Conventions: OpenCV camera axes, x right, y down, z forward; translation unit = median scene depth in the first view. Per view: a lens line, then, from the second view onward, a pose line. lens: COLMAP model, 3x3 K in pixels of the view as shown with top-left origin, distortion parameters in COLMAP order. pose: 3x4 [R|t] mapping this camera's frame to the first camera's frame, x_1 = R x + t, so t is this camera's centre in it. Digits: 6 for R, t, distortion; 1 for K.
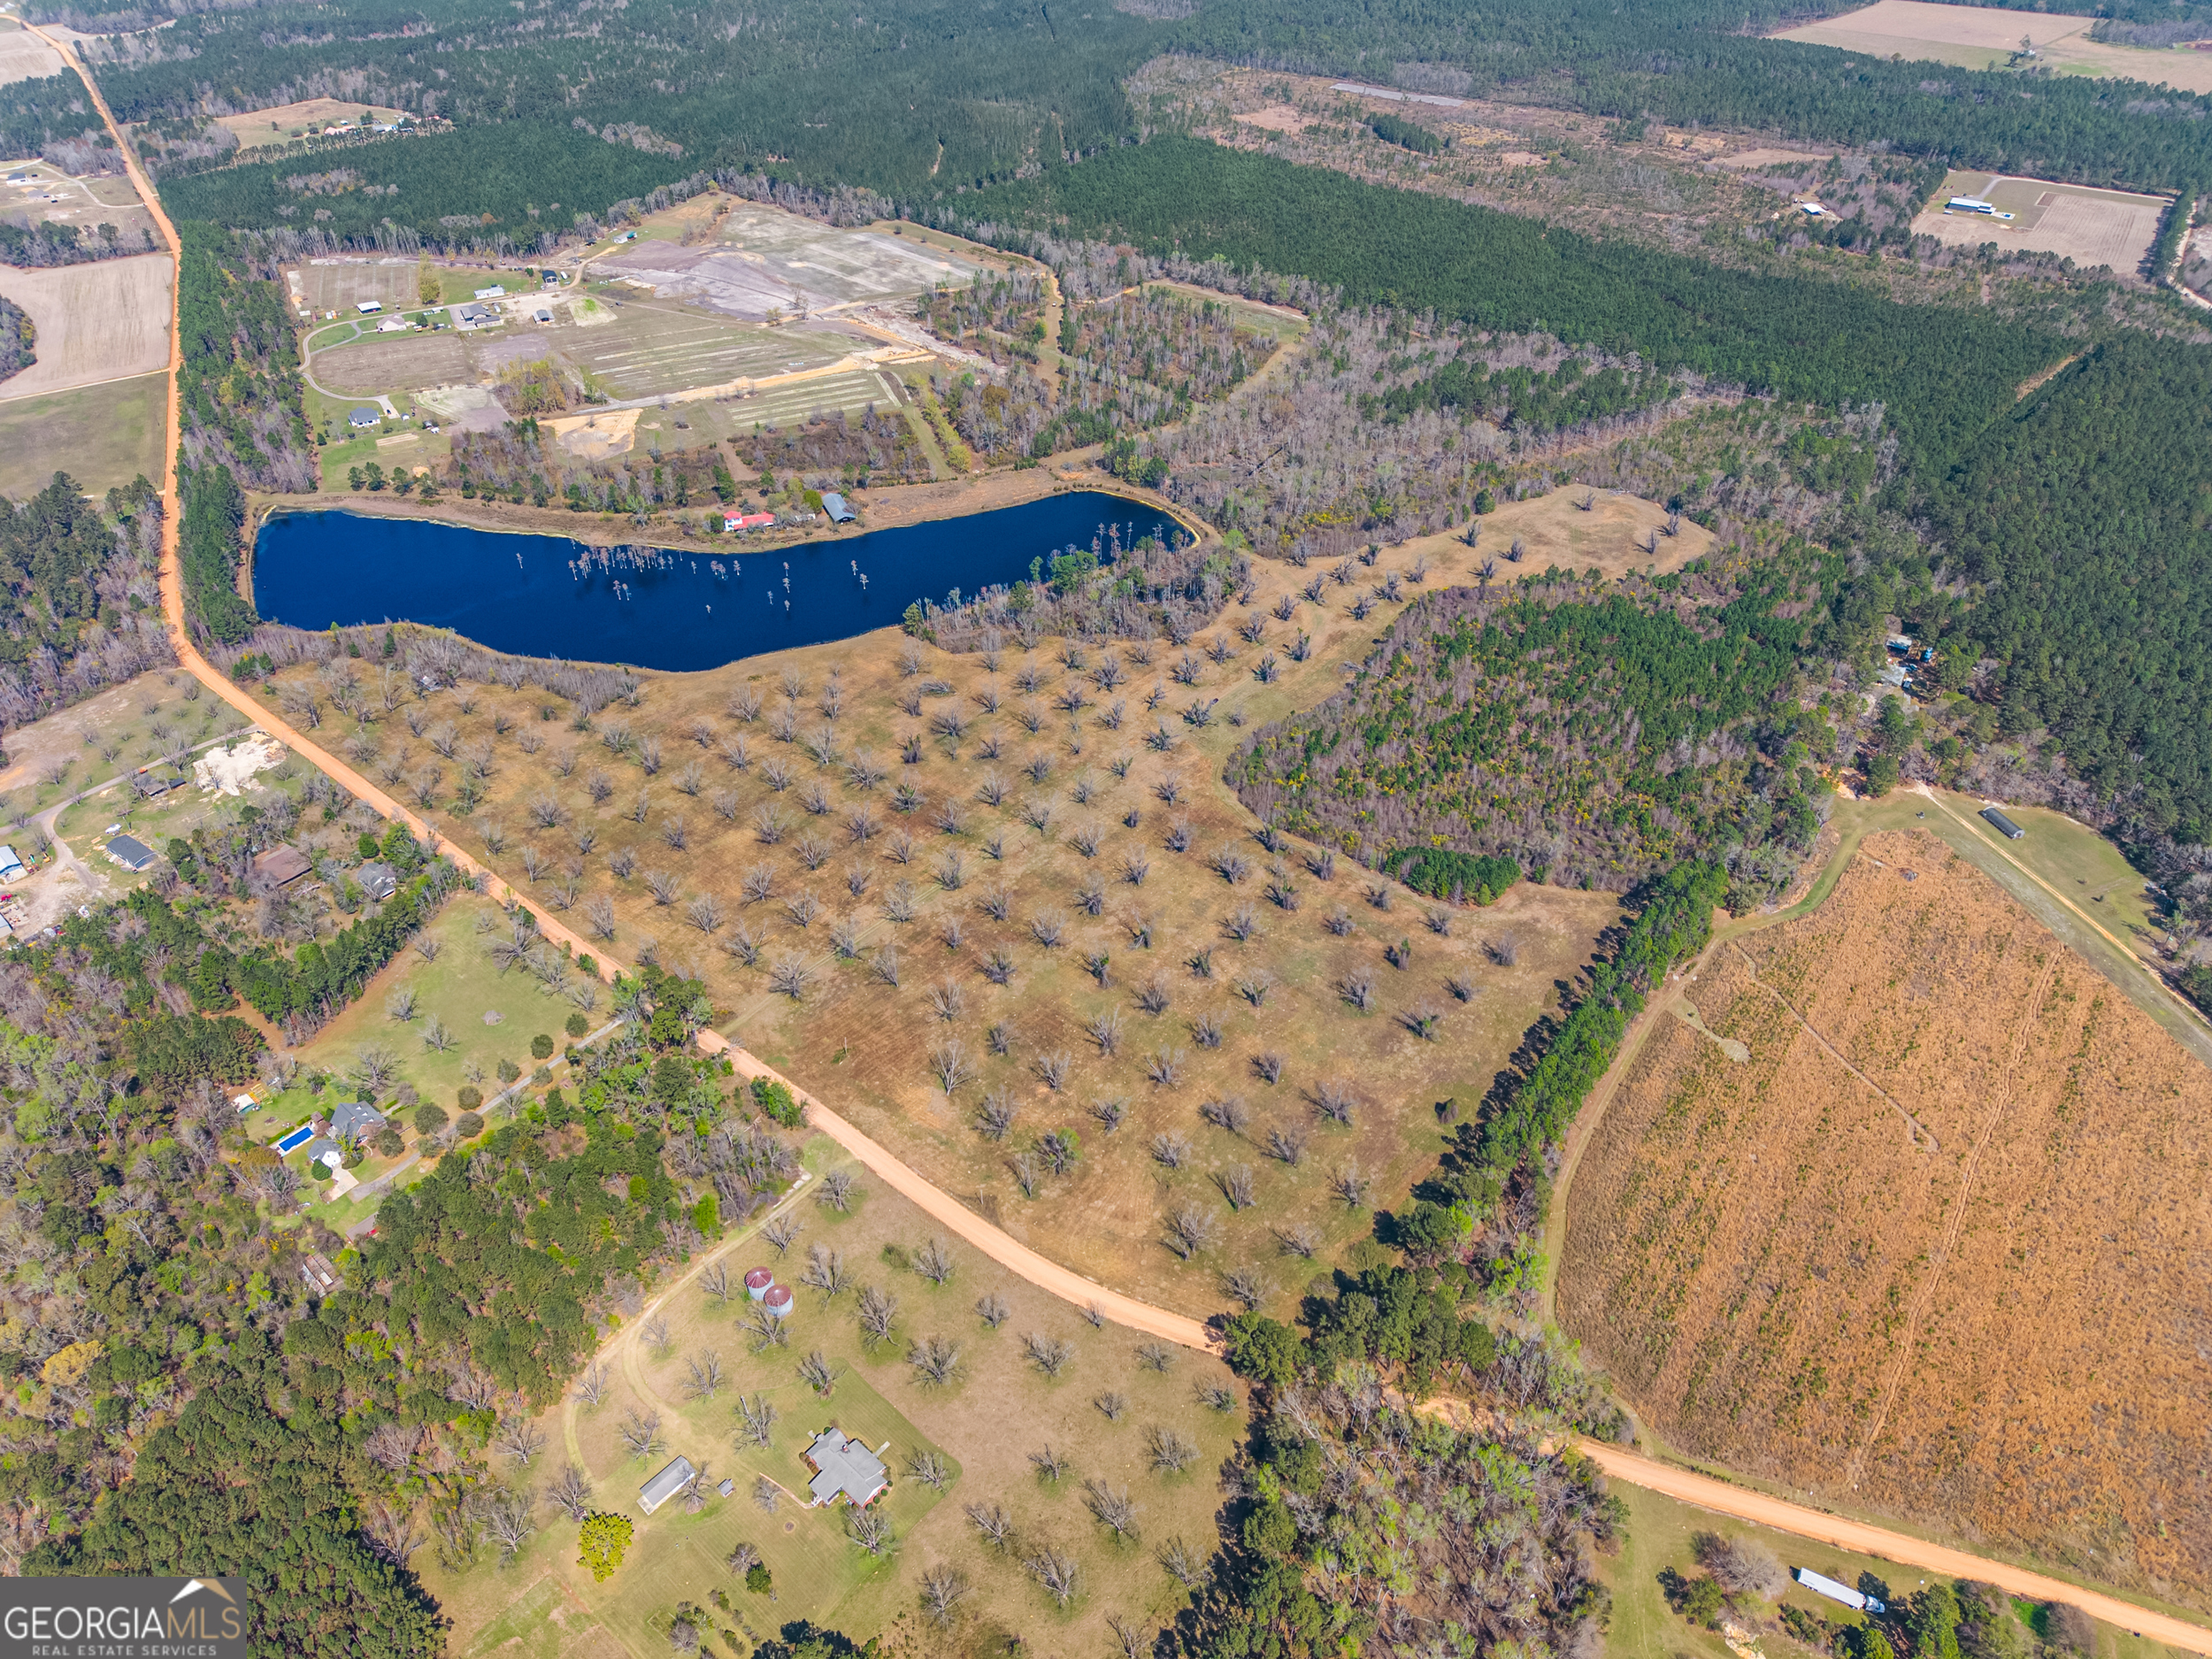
lens RADIAL K [[1535.8, 0, 1106.0], [0, 1535.8, 829.5], [0, 0, 1]] dist [0.008825, -0.002745]
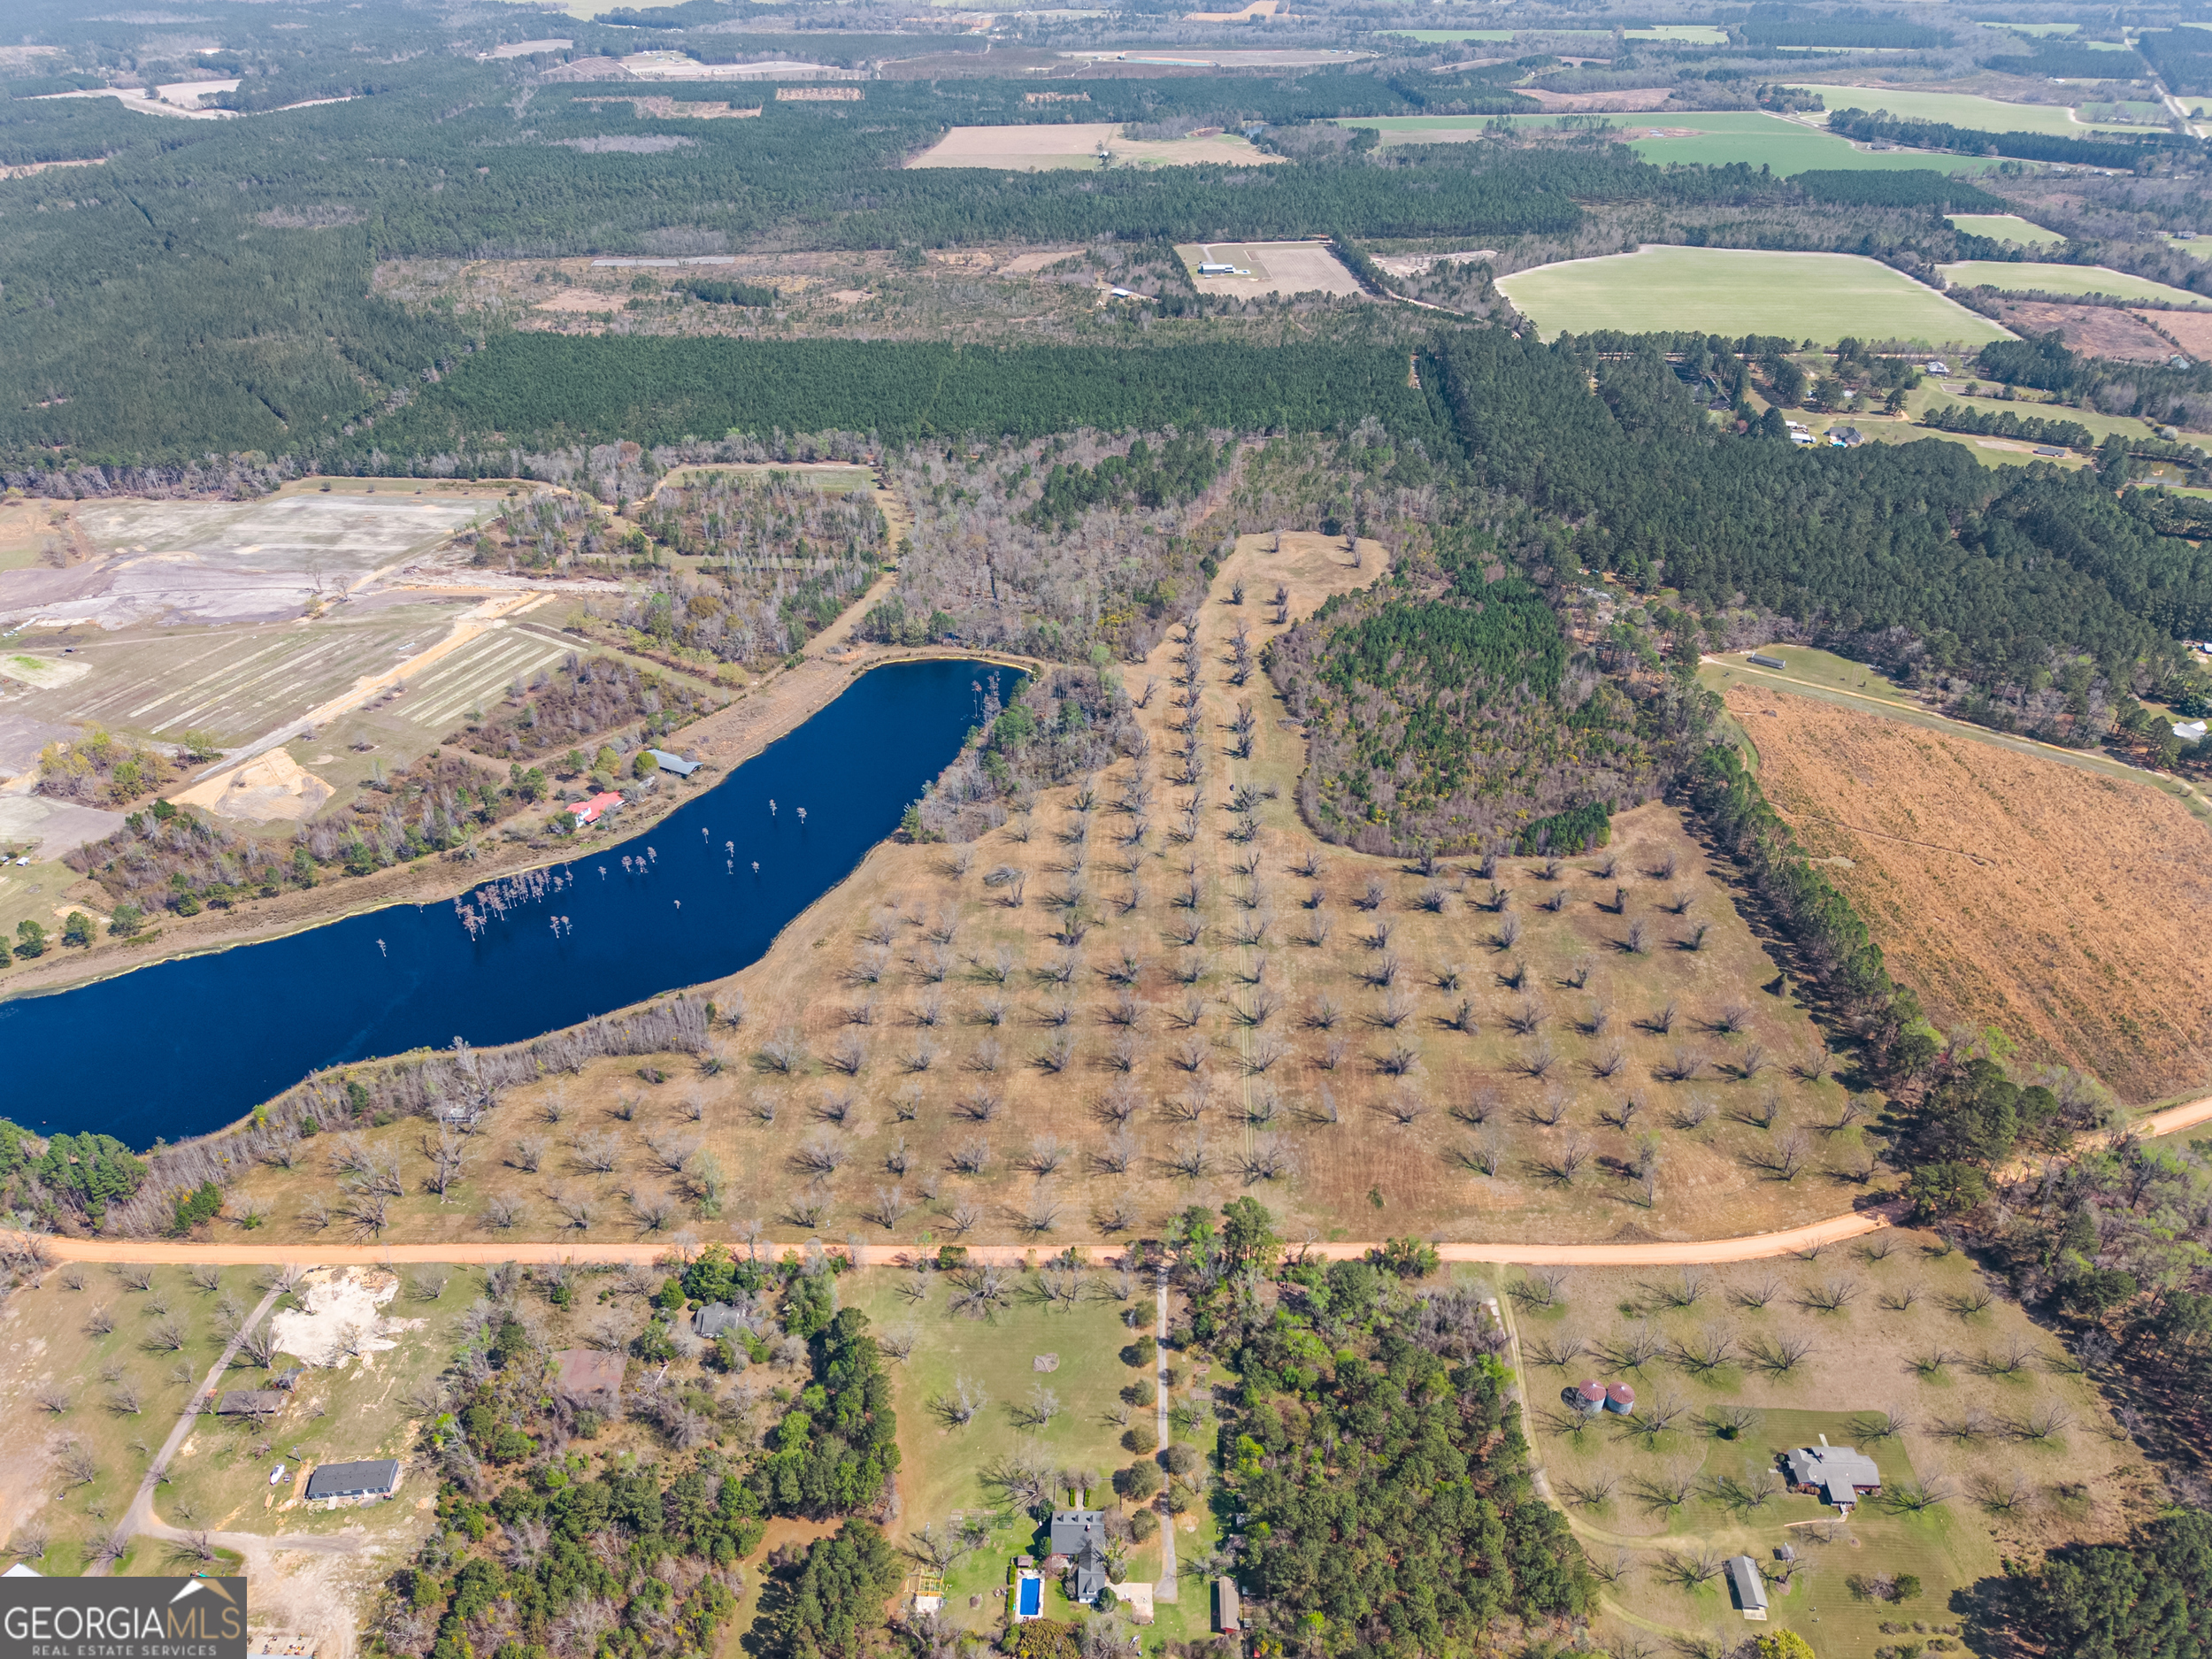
lens RADIAL K [[1535.8, 0, 1106.0], [0, 1535.8, 829.5], [0, 0, 1]] dist [0.008825, -0.002745]
pose [[0.769642, -0.349938, 0.534036, -0.558144], [0.393937, 0.918503, 0.034135, -0.126470], [-0.502459, 0.184105, 0.844772, 0.164013]]
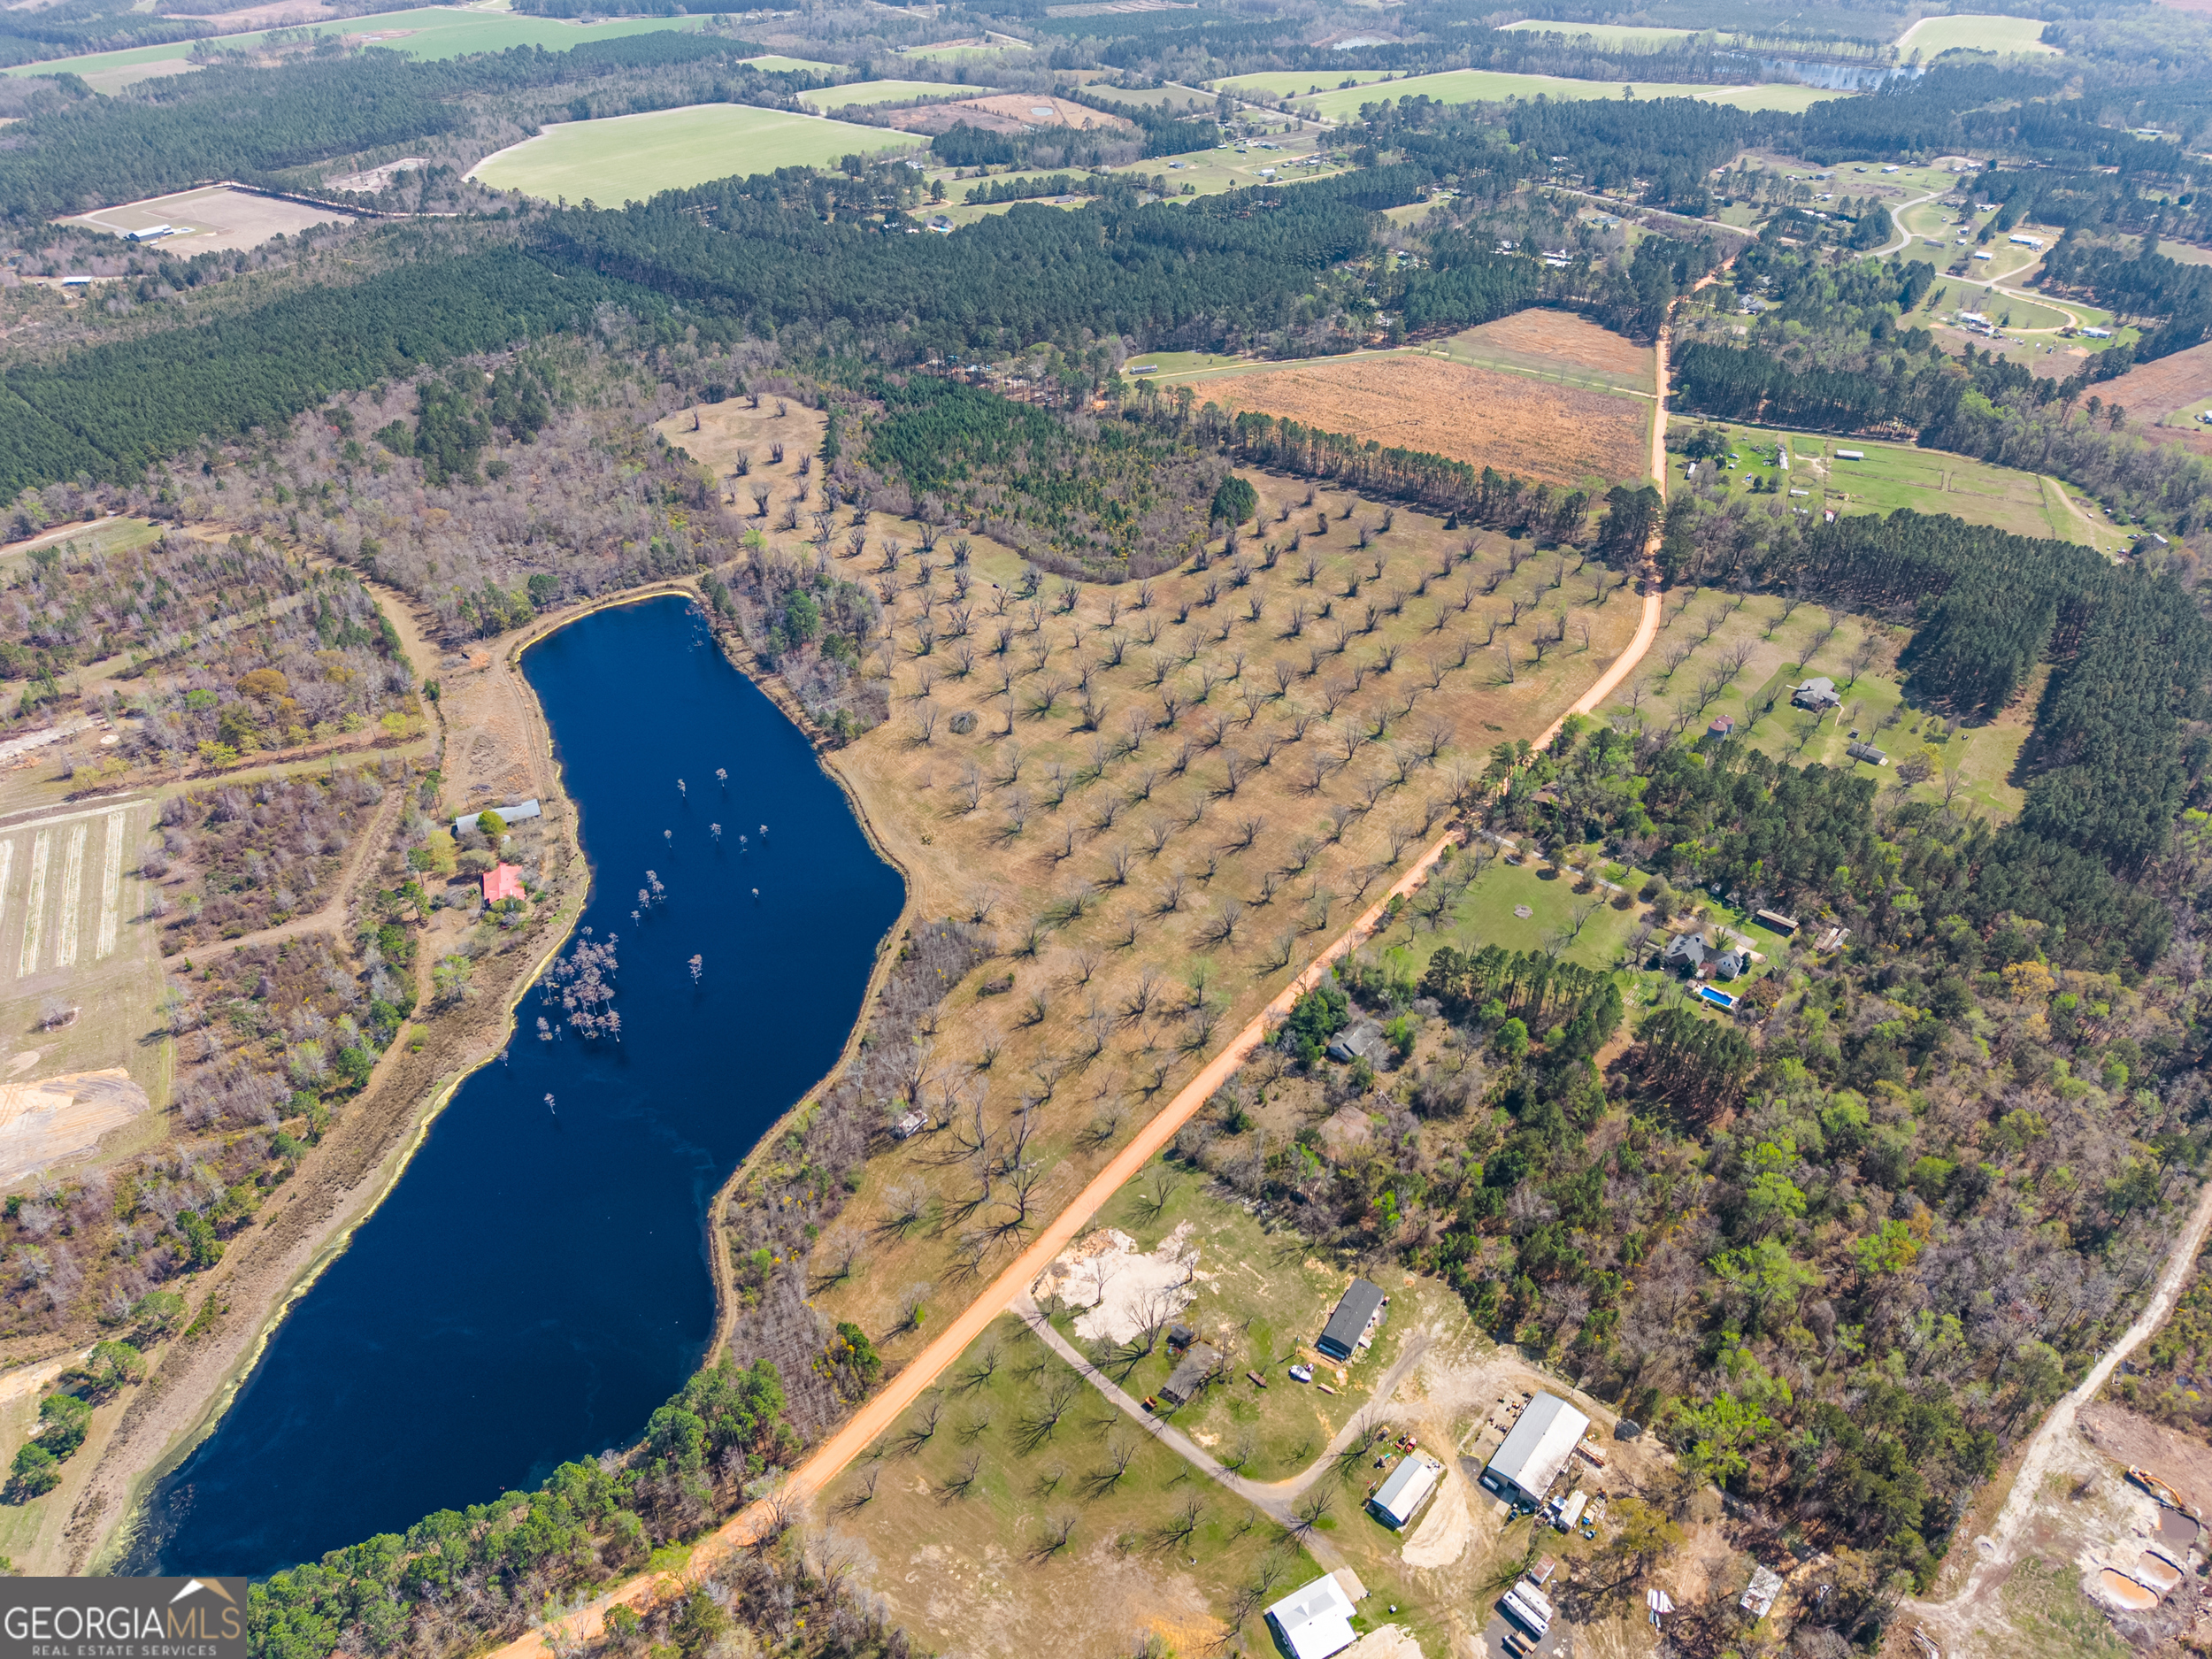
lens RADIAL K [[1499.8, 0, 1106.0], [0, 1499.8, 829.5], [0, 0, 1]] dist [0.042417, -0.001950]
pose [[-0.034918, -0.584303, 0.810784, -0.907817], [0.622393, 0.622033, 0.475081, -0.437048], [-0.781926, 0.521215, 0.341946, 0.650798]]
